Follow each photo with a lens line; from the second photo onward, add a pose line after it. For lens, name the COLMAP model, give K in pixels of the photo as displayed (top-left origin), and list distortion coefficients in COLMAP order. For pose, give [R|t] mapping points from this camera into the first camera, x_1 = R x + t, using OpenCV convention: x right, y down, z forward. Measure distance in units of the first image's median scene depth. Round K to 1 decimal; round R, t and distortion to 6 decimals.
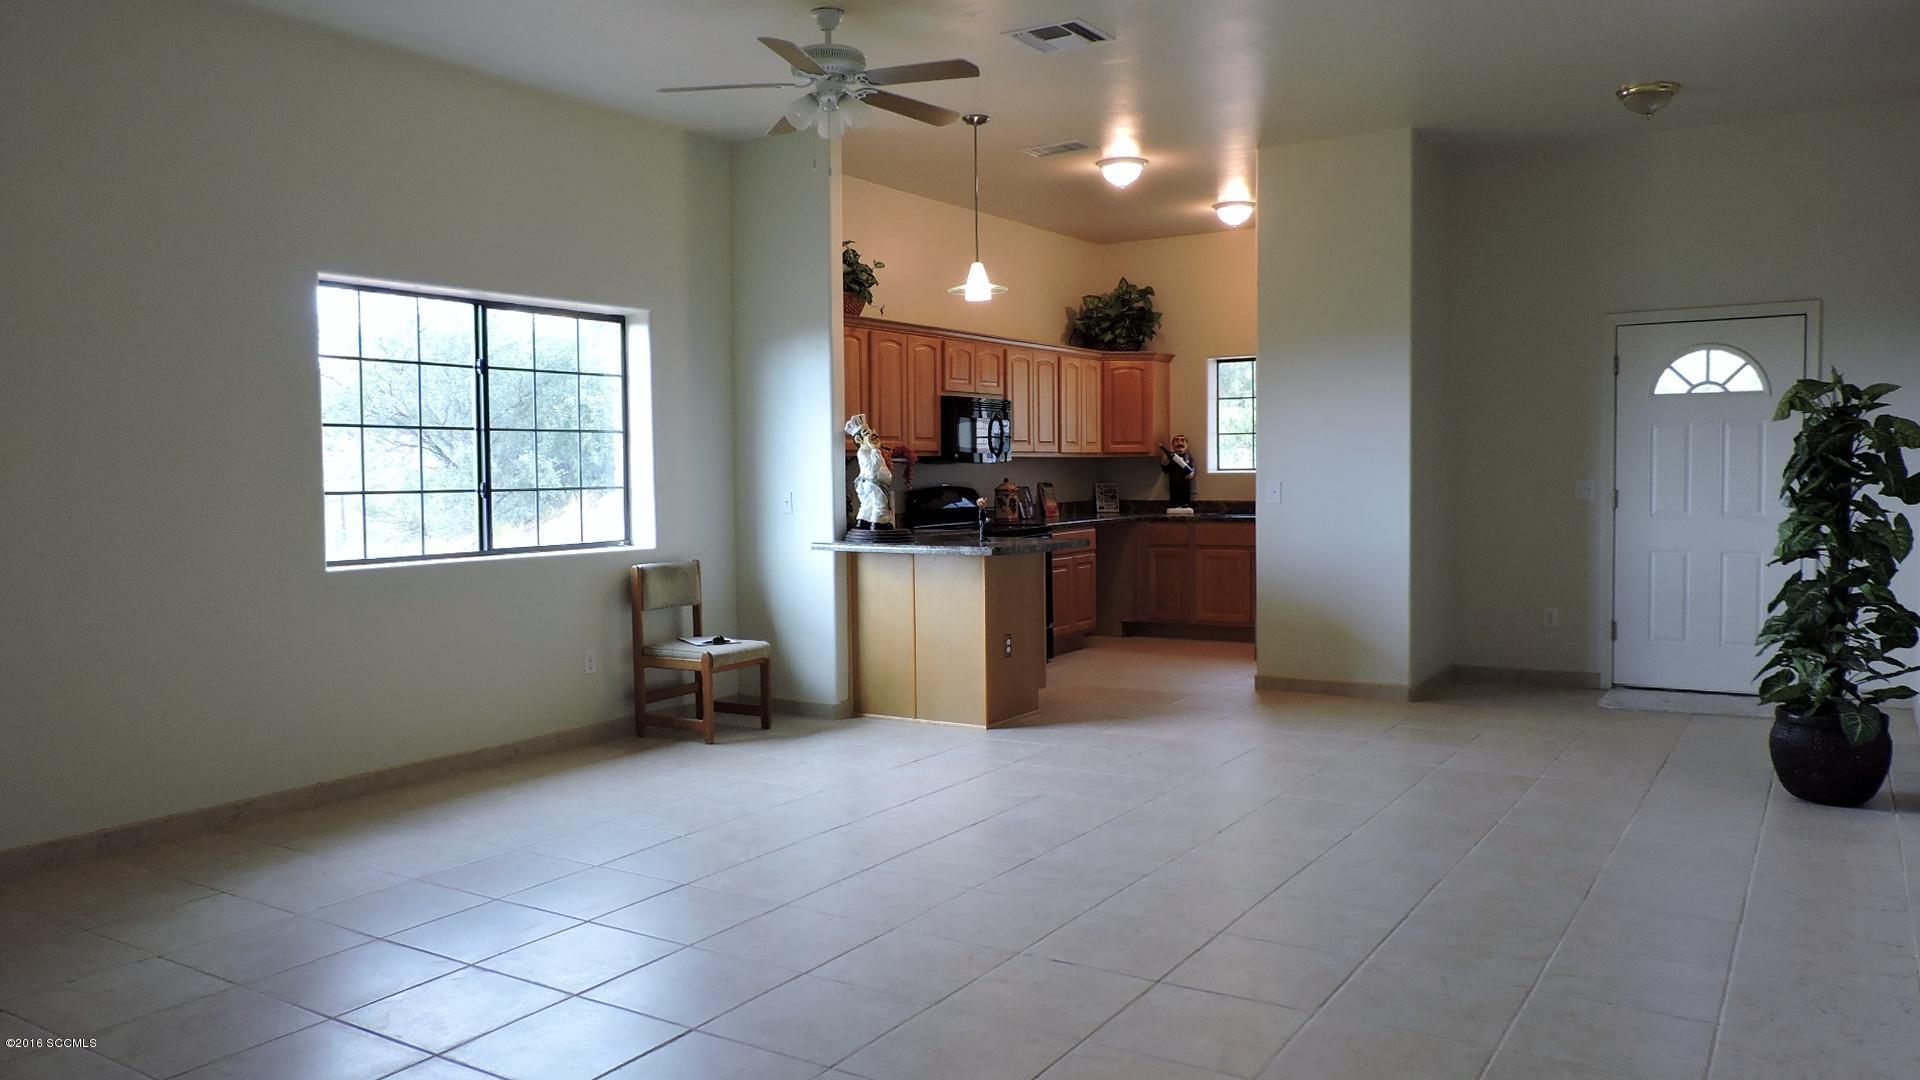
lens RADIAL K [[1371.5, 0, 954.4], [0, 1371.5, 537.4], [0, 0, 1]] dist [-0.014160, 0.002351]
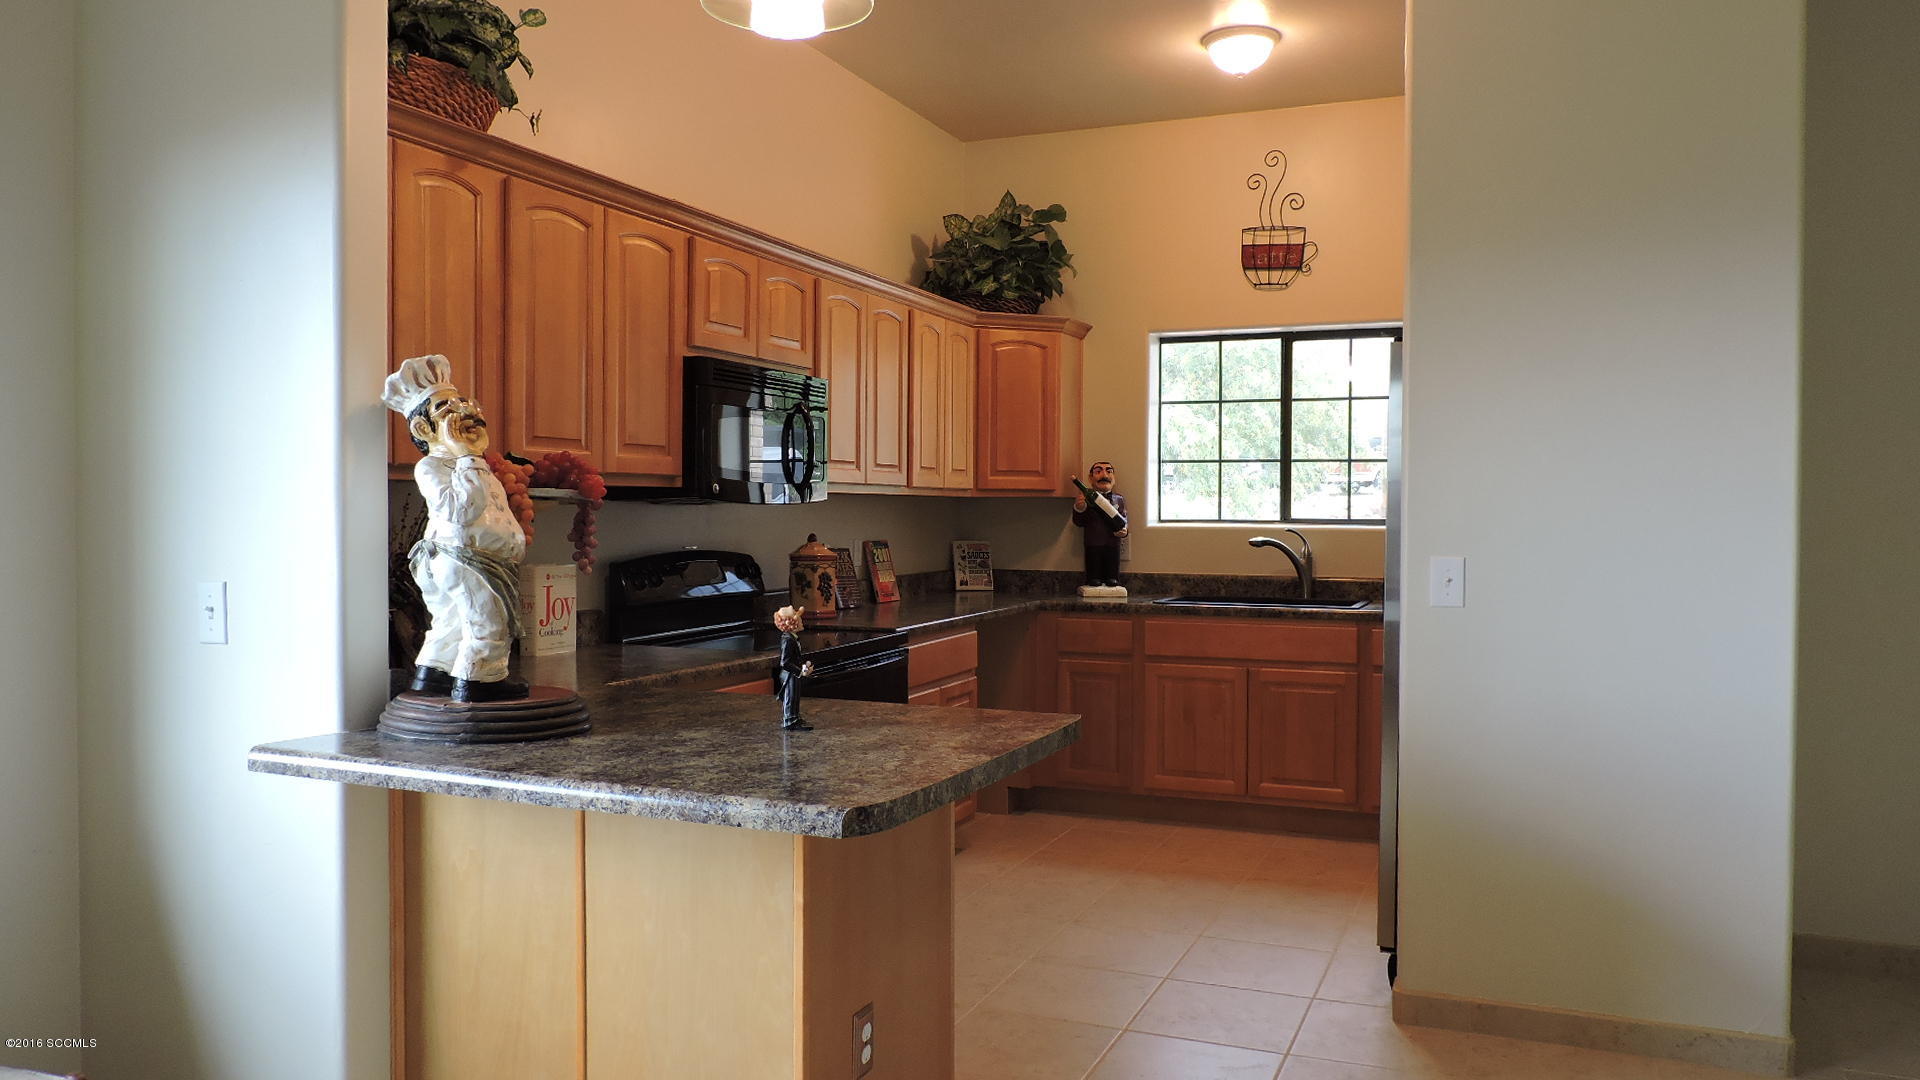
lens RADIAL K [[1371.5, 0, 954.4], [0, 1371.5, 537.4], [0, 0, 1]] dist [-0.014160, 0.002351]
pose [[0.984478, 0.013601, 0.174981, -0.000093], [-0.008507, 0.999519, -0.029825, -0.026961], [-0.175302, 0.027873, 0.984120, 0.484912]]
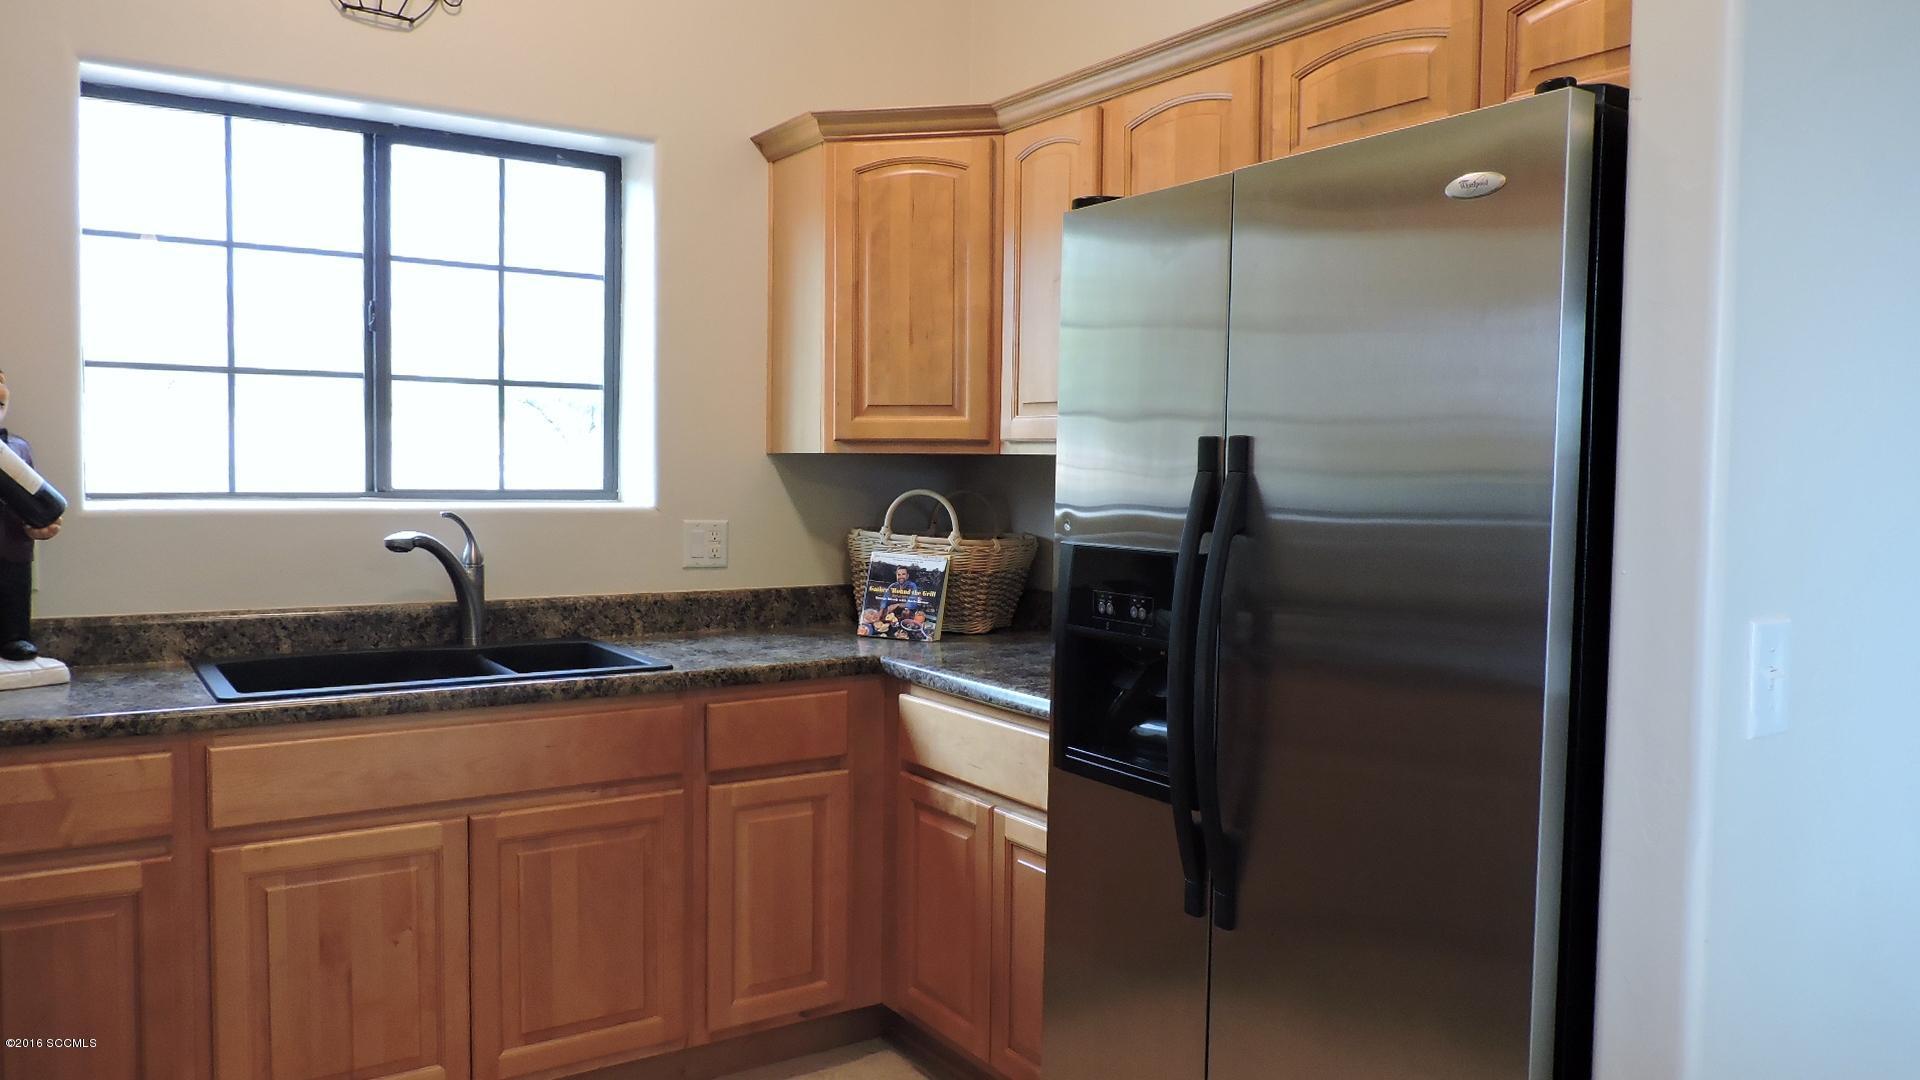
lens RADIAL K [[1371.5, 0, 954.4], [0, 1371.5, 537.4], [0, 0, 1]] dist [-0.014160, 0.002351]
pose [[0.397270, -0.028026, 0.917274, 0.017609], [0.028248, 0.999433, 0.018302, -0.047223], [-0.917267, 0.018640, 0.397837, 0.838604]]
